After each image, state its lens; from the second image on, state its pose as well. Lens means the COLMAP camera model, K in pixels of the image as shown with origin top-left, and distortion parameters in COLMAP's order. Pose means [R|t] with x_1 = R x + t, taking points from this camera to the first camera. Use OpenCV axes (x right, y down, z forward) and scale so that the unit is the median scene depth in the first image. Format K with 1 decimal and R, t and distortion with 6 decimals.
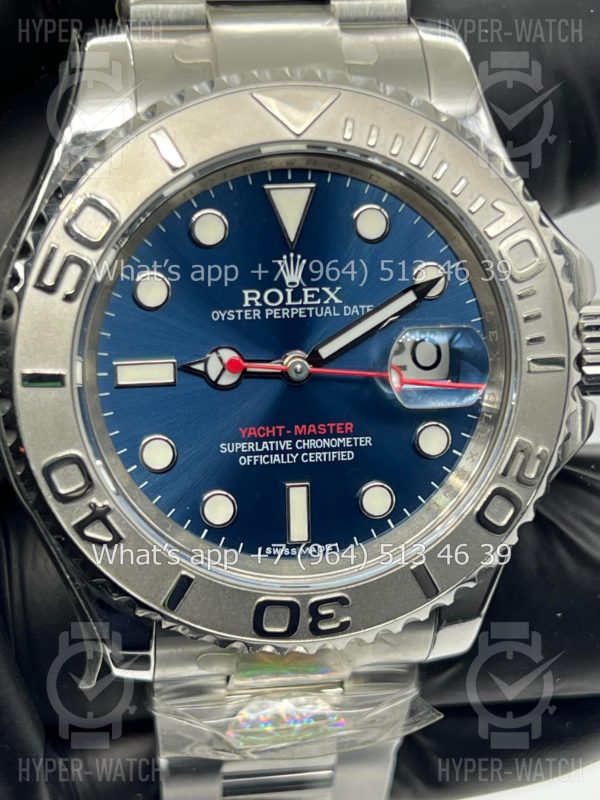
lens RADIAL K [[1812.3, 0, 287.6], [0, 1812.3, 397.8], [0, 0, 1]] dist [0.245679, 0.000000]
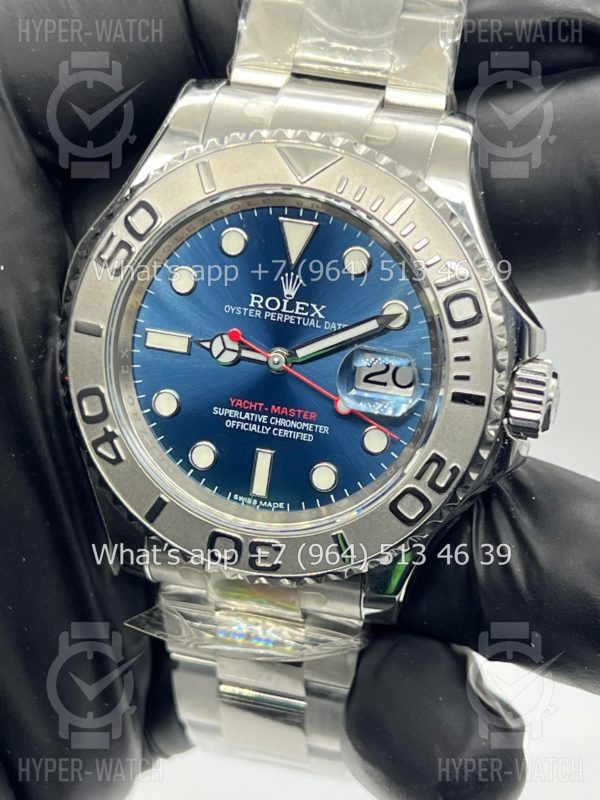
lens RADIAL K [[1812.3, 0, 302.7], [0, 1812.3, 398.1], [0, 0, 1]] dist [0.245679, 0.000000]
pose [[0.921412, 0.203684, -0.330926, 0.450052], [-0.213152, 0.976988, 0.007845, -0.004457], [0.324909, 0.063309, 0.943624, -0.204813]]
